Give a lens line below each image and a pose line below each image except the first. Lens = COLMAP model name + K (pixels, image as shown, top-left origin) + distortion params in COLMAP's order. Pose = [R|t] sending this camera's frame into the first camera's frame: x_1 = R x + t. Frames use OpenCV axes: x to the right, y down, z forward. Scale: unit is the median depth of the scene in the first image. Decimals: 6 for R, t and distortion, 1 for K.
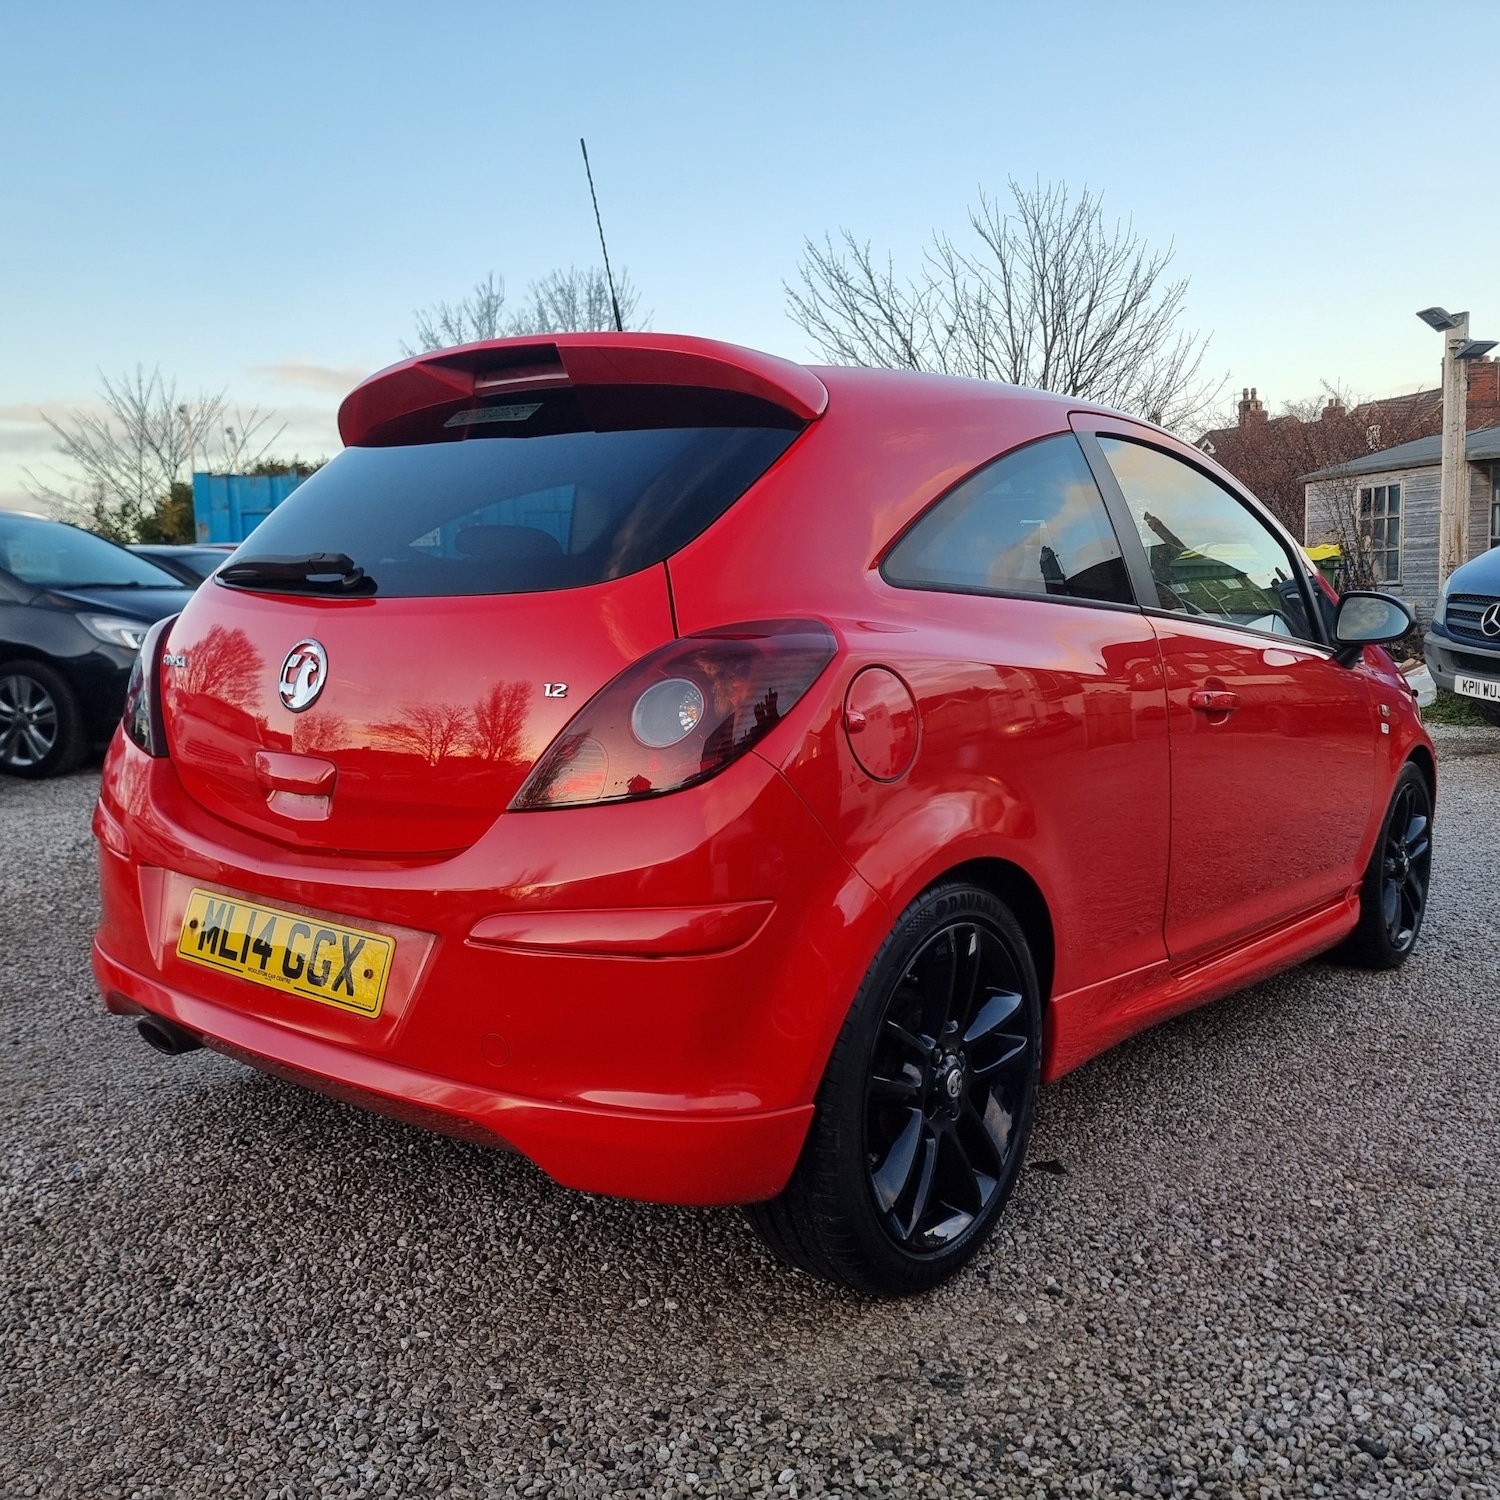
lens RADIAL K [[1377.6, 0, 762.4], [0, 1377.6, 735.8], [0, 0, 1]] dist [0.049484, 0.000000]
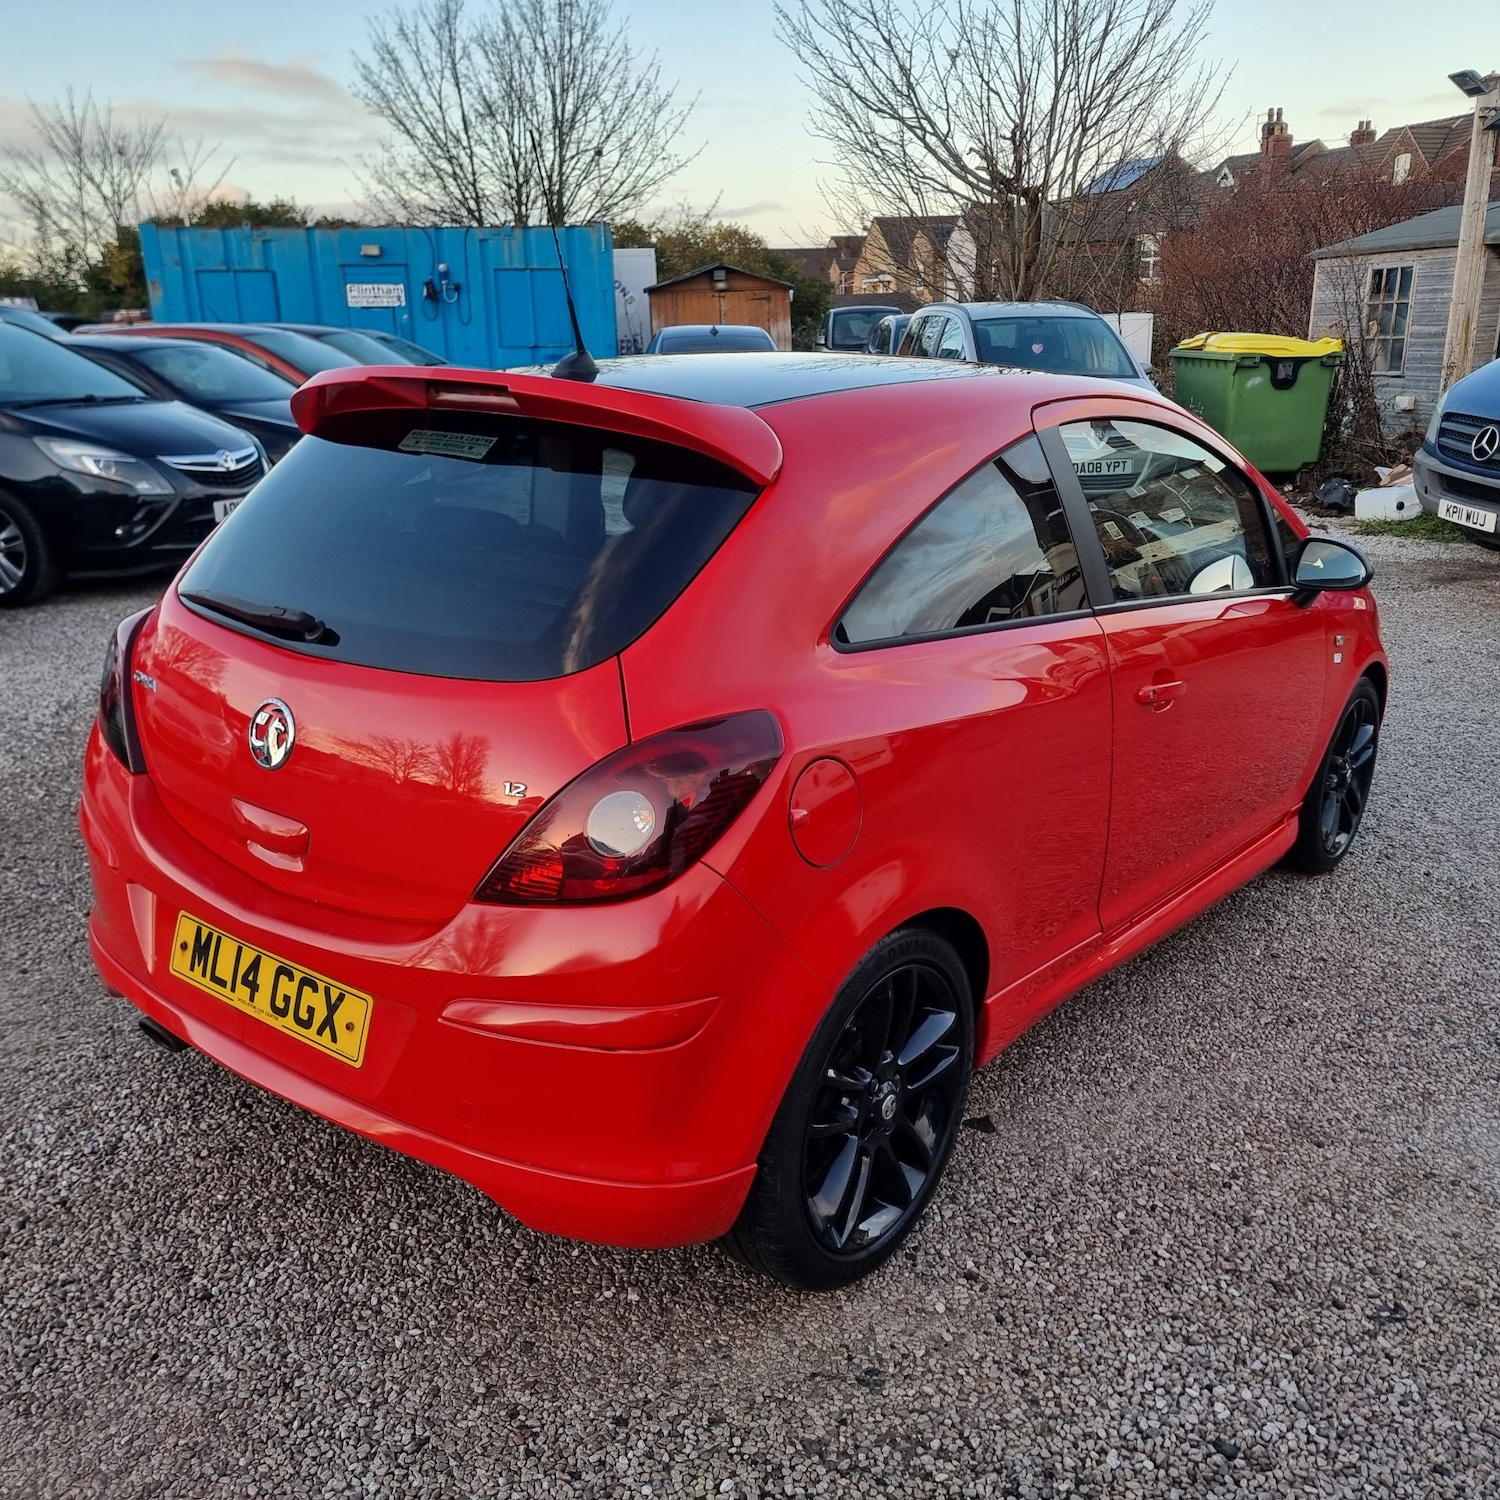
lens RADIAL K [[1377.6, 0, 765.0], [0, 1377.6, 767.5], [0, 0, 1]] dist [0.049484, 0.000000]
pose [[0.999909, 0.005244, 0.012446, 0.023305], [-0.007632, 0.979691, 0.200370, -0.221785], [-0.011142, -0.200447, 0.979641, -0.023832]]
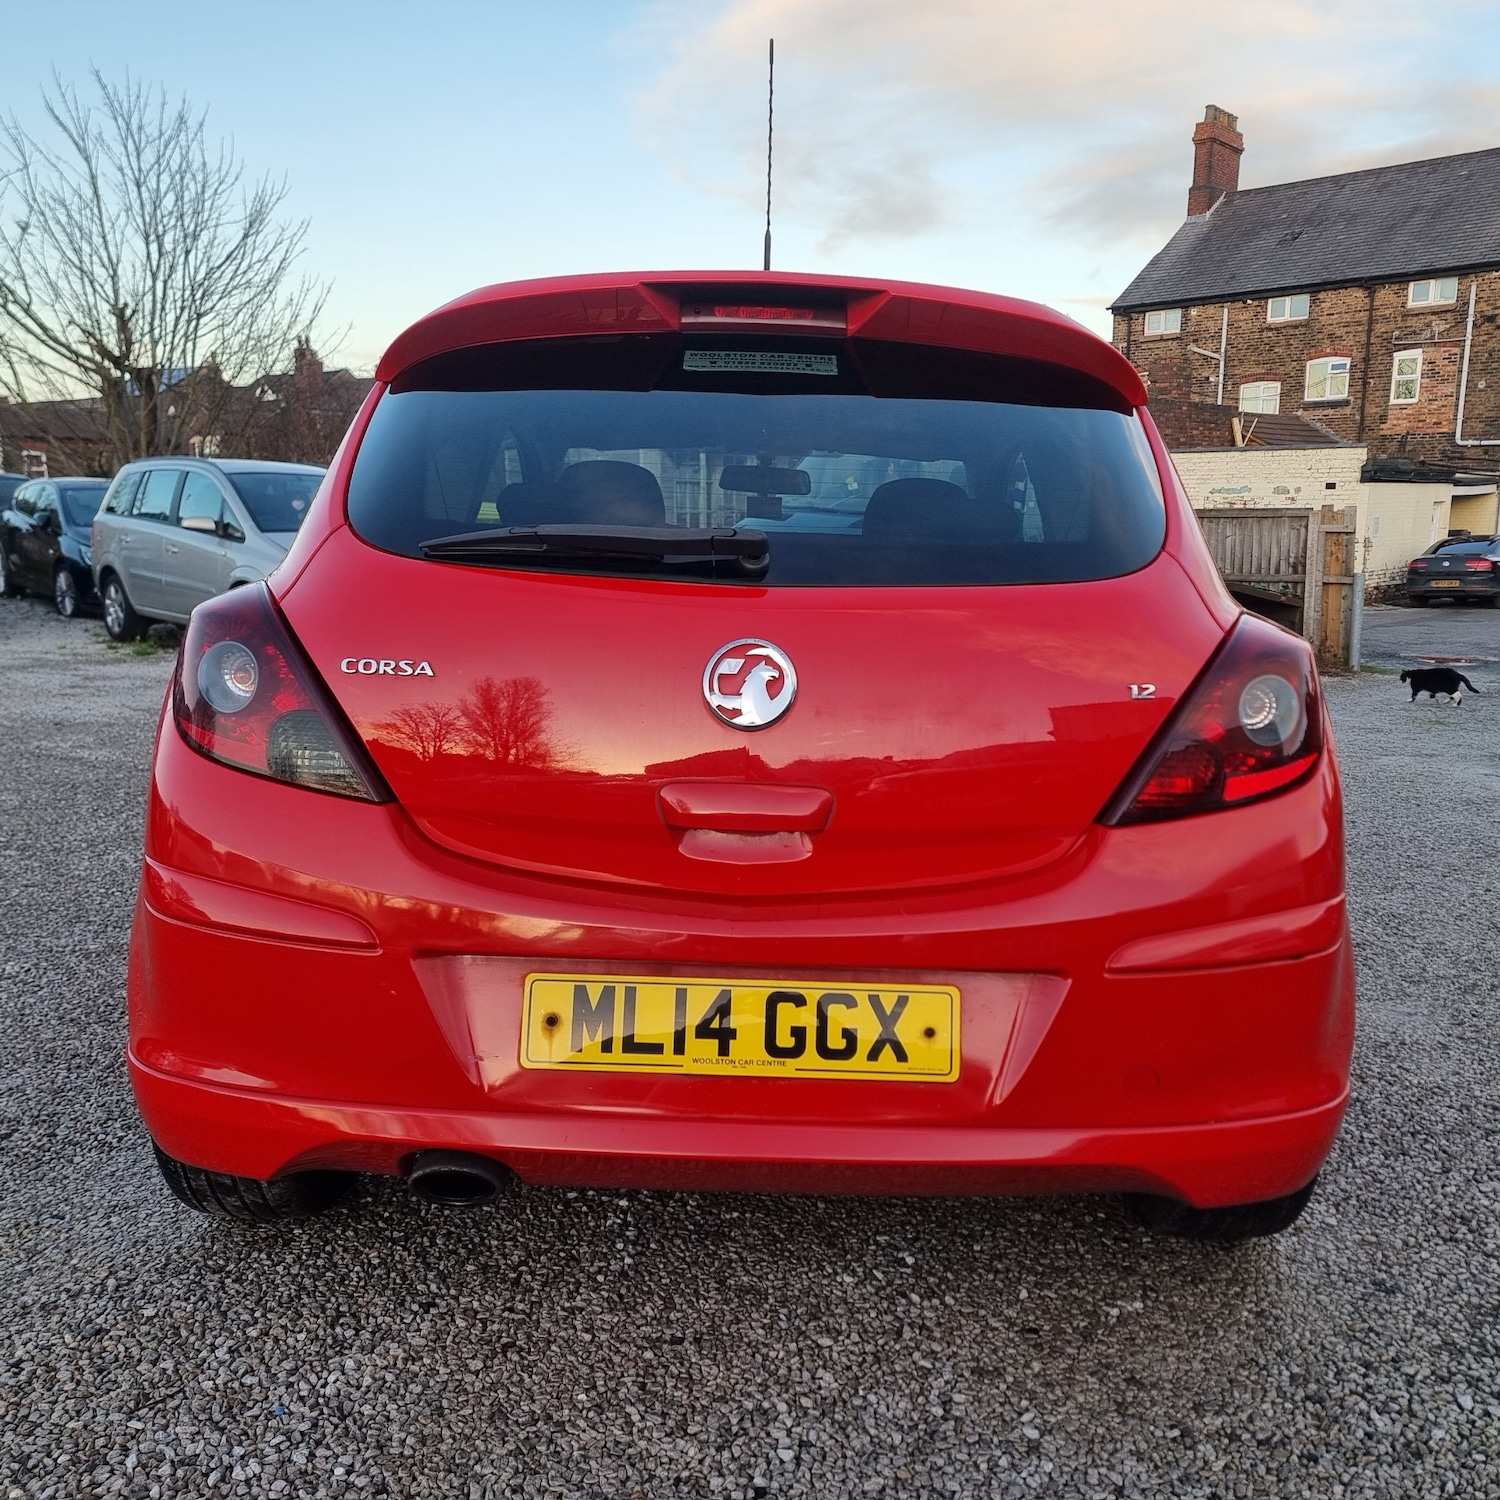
lens RADIAL K [[1377.6, 0, 763.7], [0, 1377.6, 758.3], [0, 0, 1]] dist [0.049484, 0.000000]
pose [[0.790505, -0.071596, 0.608256, -0.783275], [0.040442, 0.997078, 0.064804, -0.050505], [-0.611119, -0.026629, 0.791091, 0.353344]]
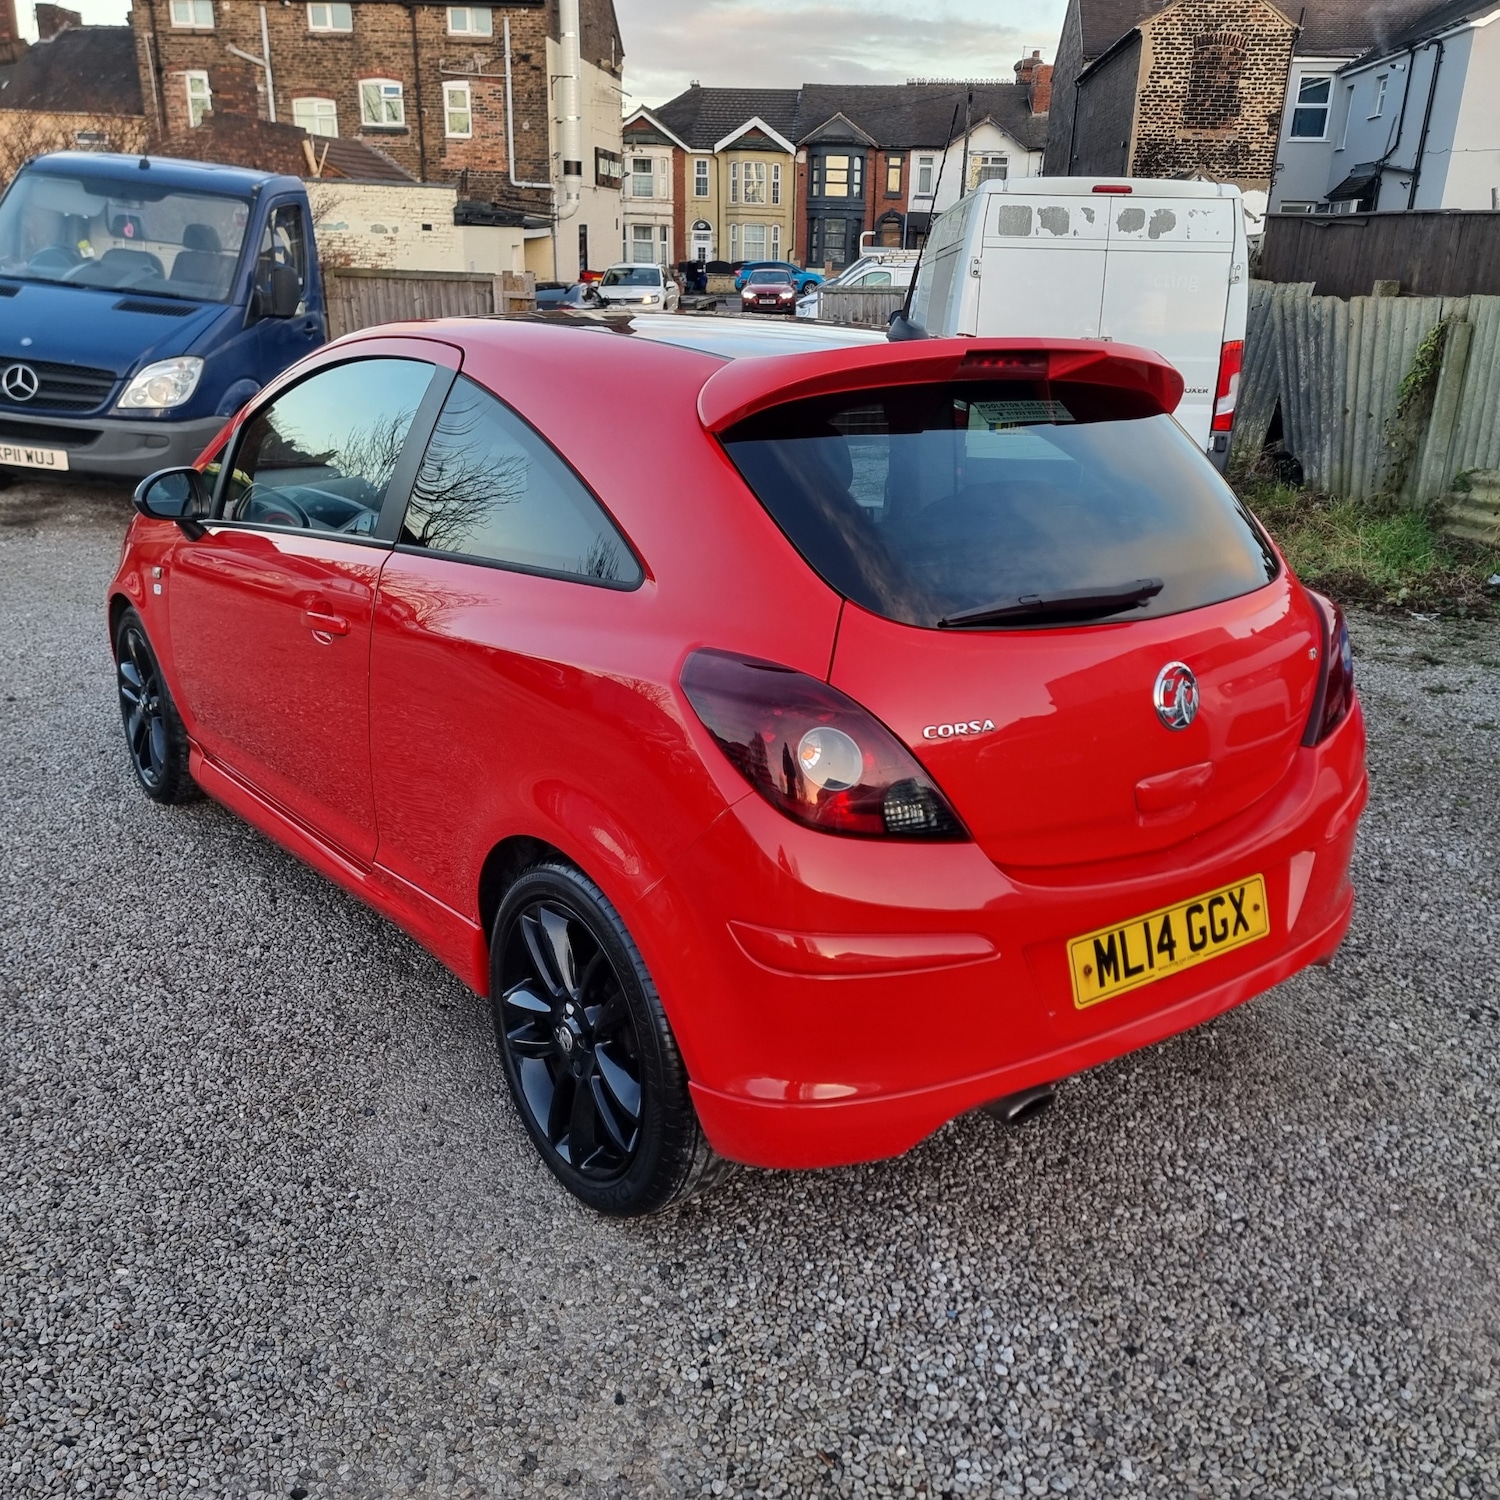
lens RADIAL K [[1377.6, 0, 762.4], [0, 1377.6, 761.9], [0, 0, 1]] dist [0.049484, 0.000000]
pose [[0.251520, -0.299000, 0.920509, -1.372639], [0.072364, 0.954232, 0.290181, -0.320239], [-0.965143, -0.006374, 0.261645, 0.993198]]
